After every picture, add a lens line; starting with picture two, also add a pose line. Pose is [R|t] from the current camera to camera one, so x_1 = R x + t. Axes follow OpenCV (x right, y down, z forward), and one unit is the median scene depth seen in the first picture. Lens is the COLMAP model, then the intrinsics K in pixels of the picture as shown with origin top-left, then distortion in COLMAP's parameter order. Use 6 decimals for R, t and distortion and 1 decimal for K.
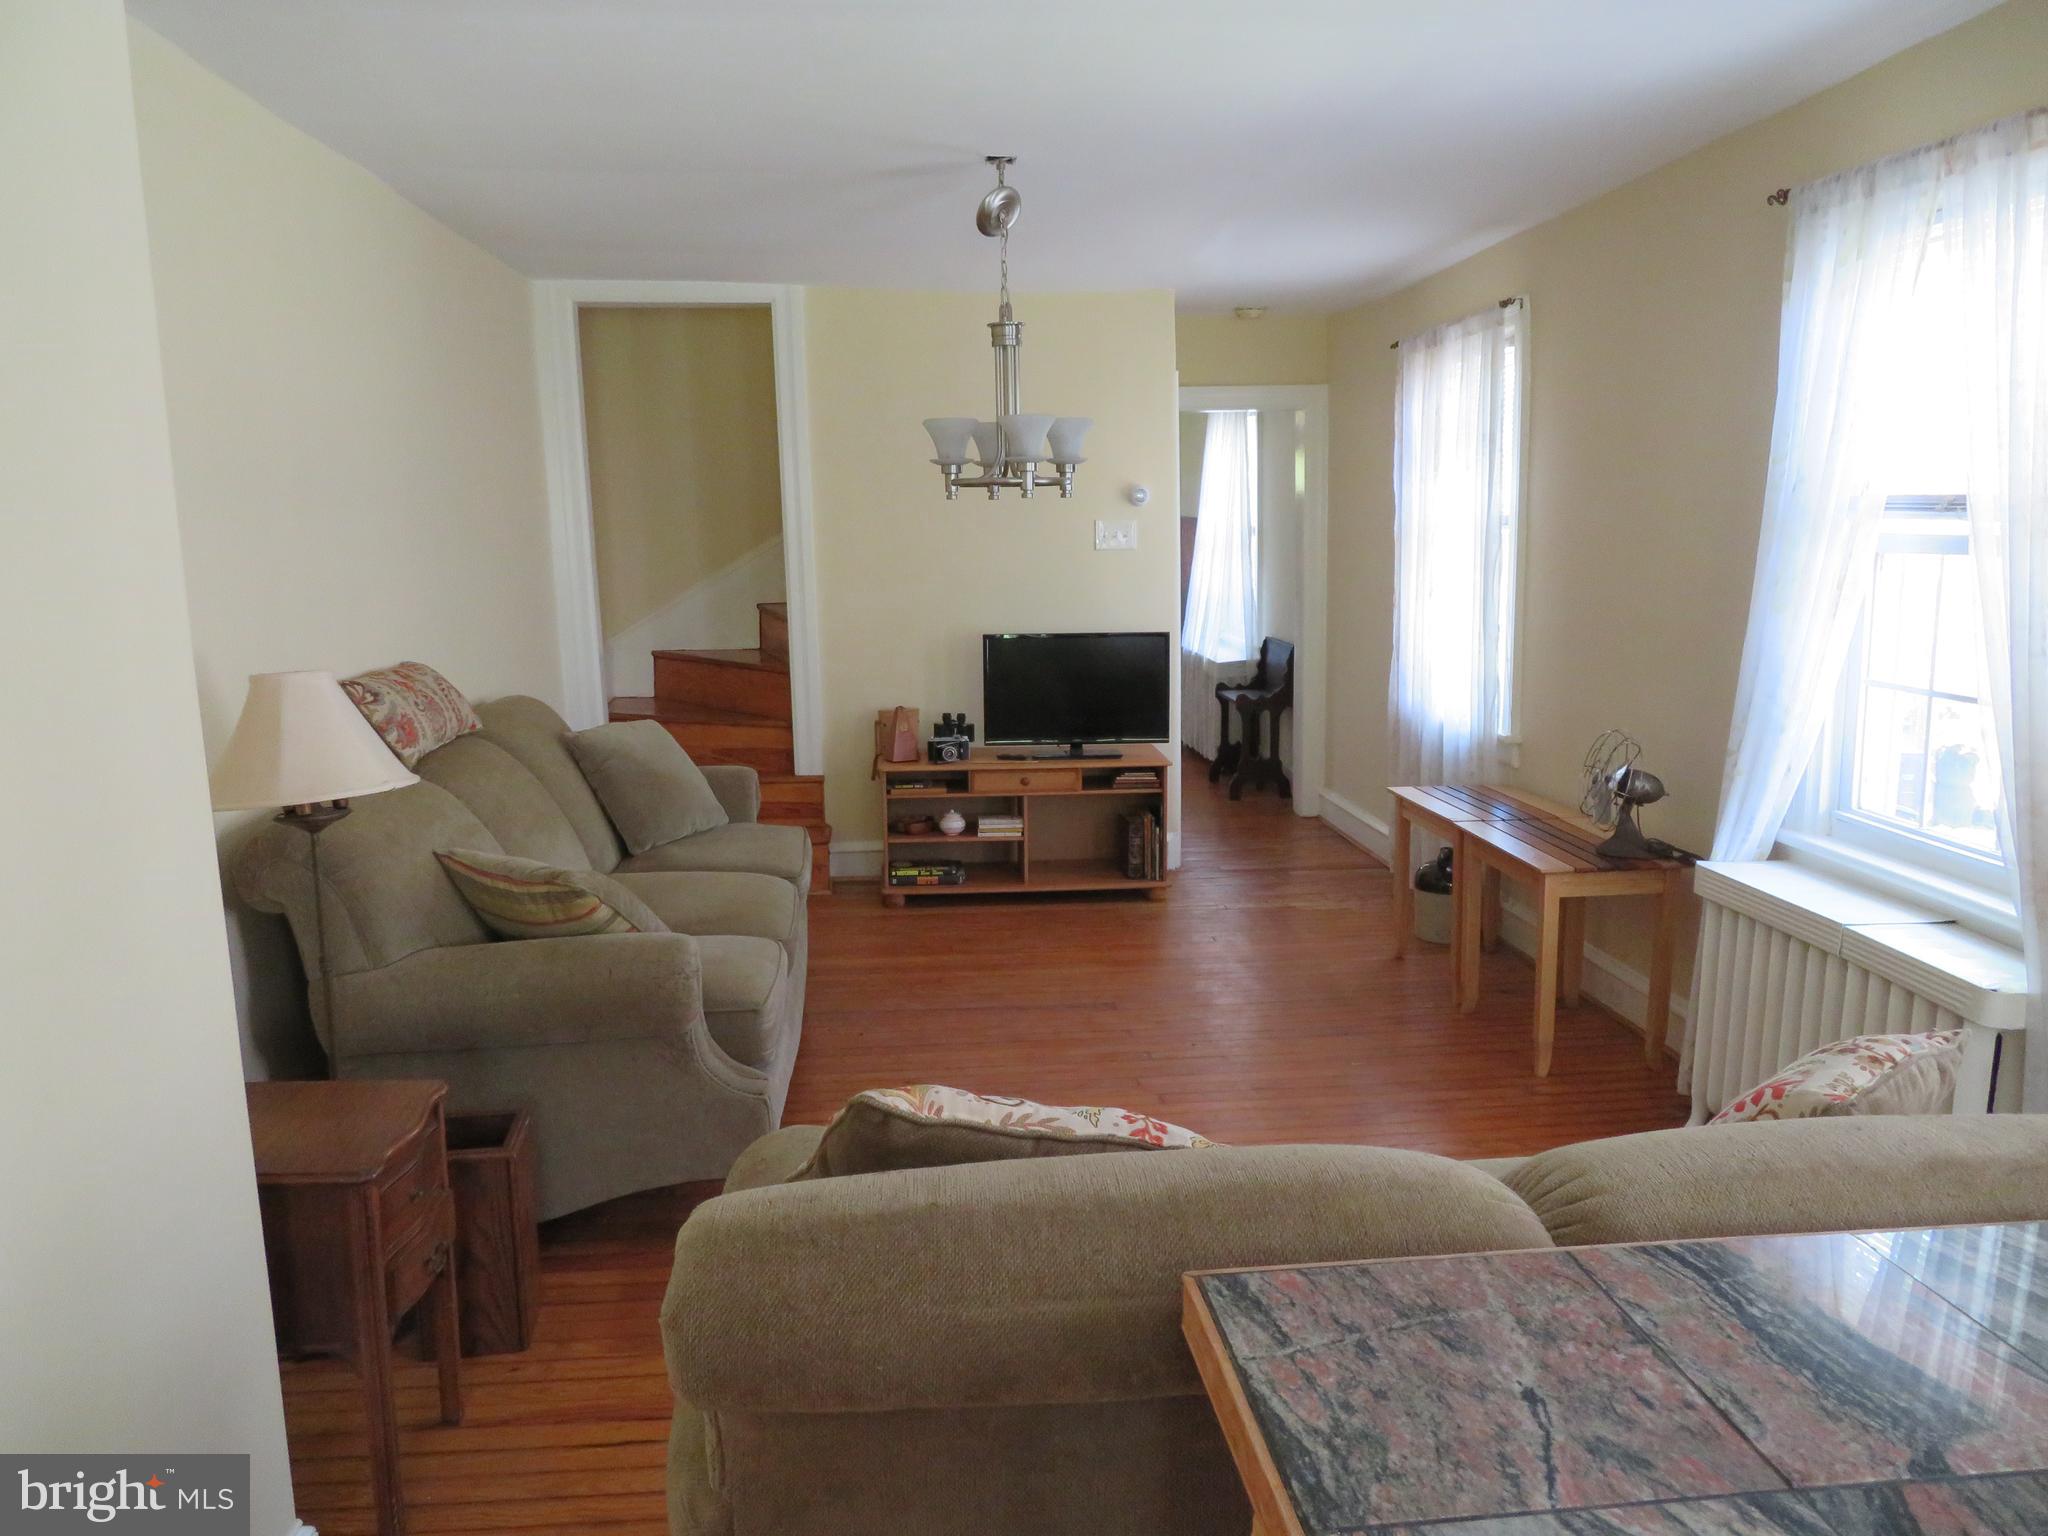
lens RADIAL K [[1457.6, 0, 1017.5], [0, 1457.6, 761.7], [0, 0, 1]] dist [-0.018126, 0.006379]
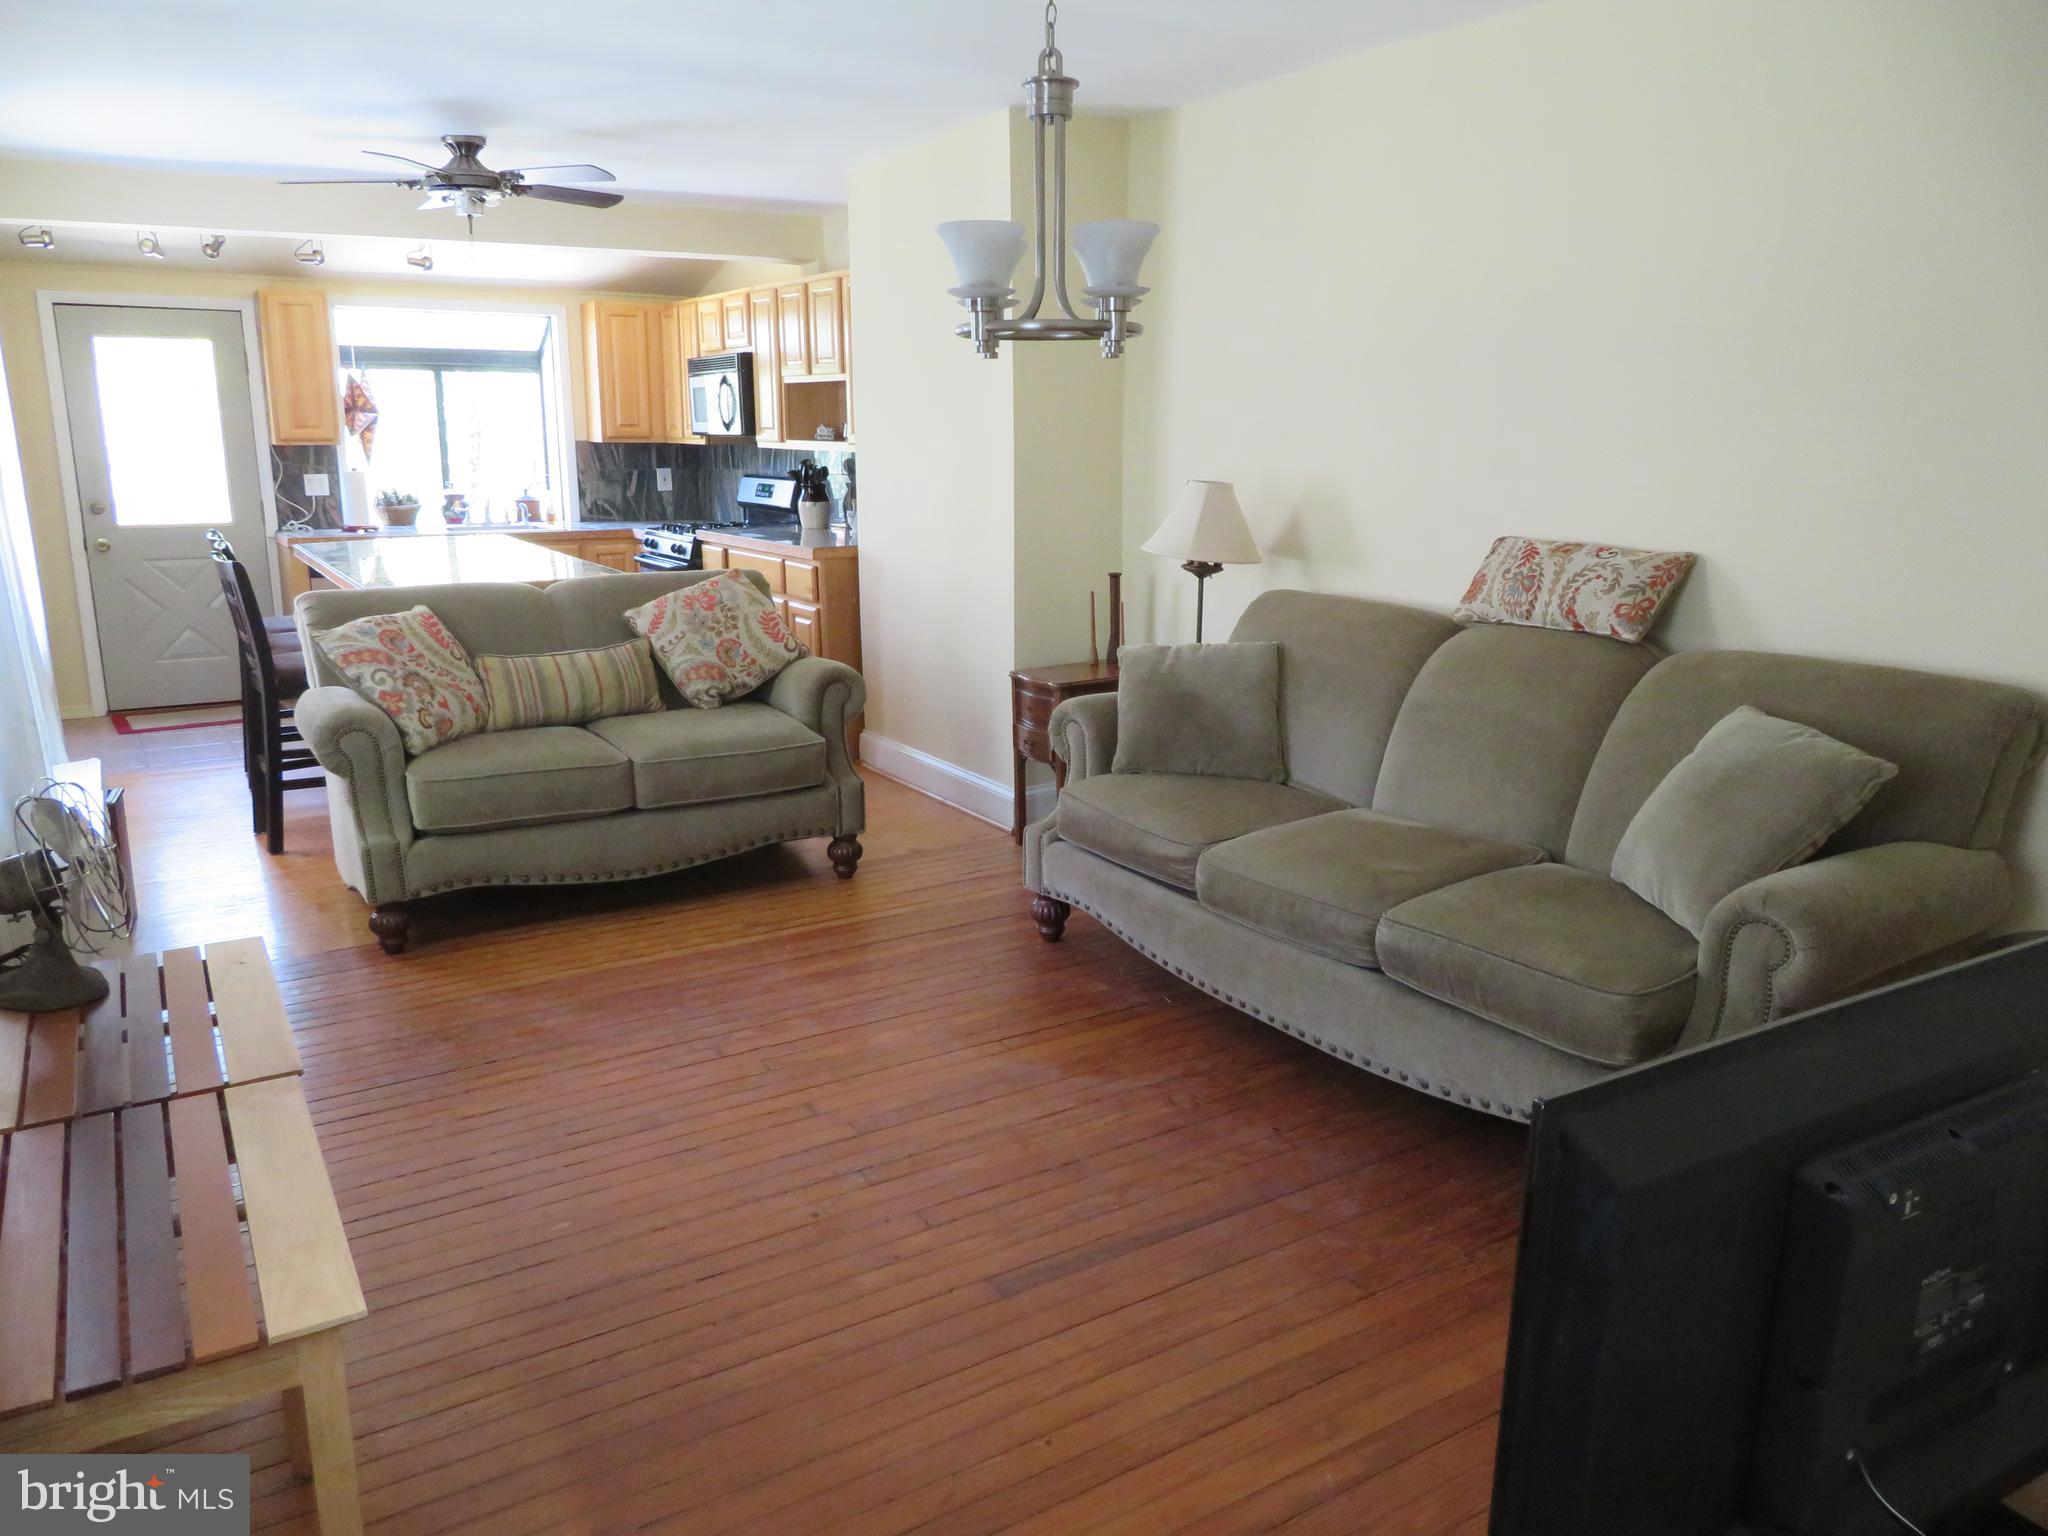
lens RADIAL K [[1457.6, 0, 1026.1], [0, 1457.6, 769.3], [0, 0, 1]] dist [-0.018126, 0.006379]
pose [[-0.890181, 0.117822, -0.440109, 1.267029], [-0.065600, 0.922772, 0.379721, -1.020012], [0.450860, 0.366892, -0.813705, 6.327678]]
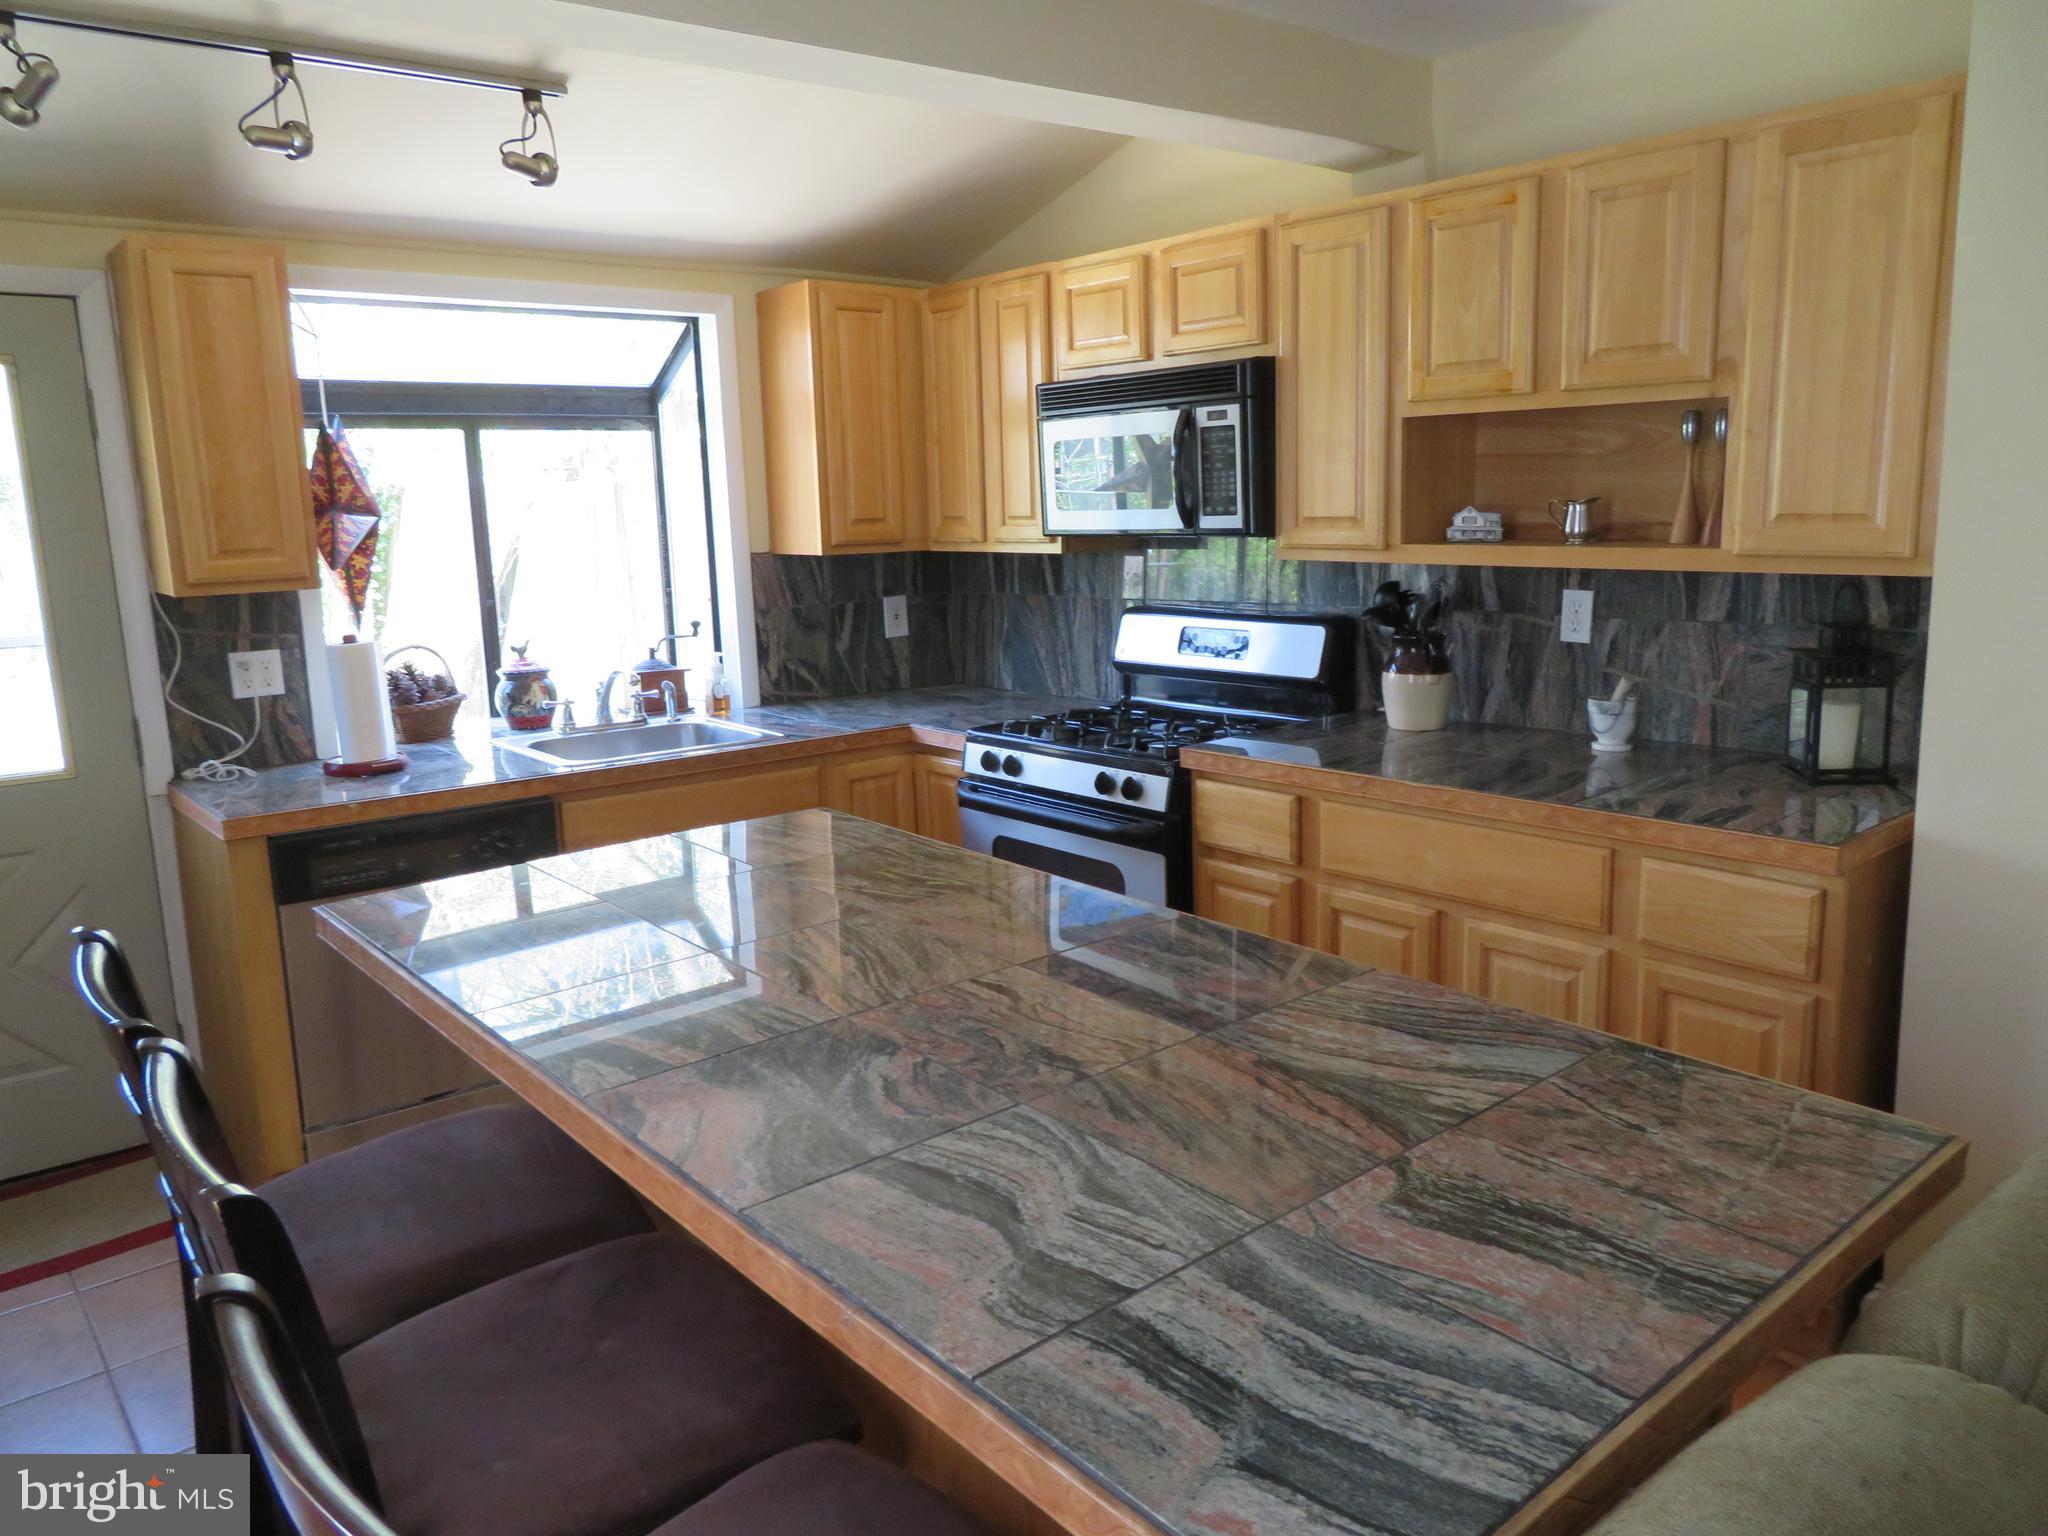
lens RADIAL K [[1457.6, 0, 1017.0], [0, 1457.6, 765.9], [0, 0, 1]] dist [-0.018126, 0.006379]
pose [[-0.824690, 0.145098, -0.546656, 1.493963], [-0.050804, 0.943621, 0.327107, -0.276862], [0.563298, 0.297534, -0.770823, 1.601732]]
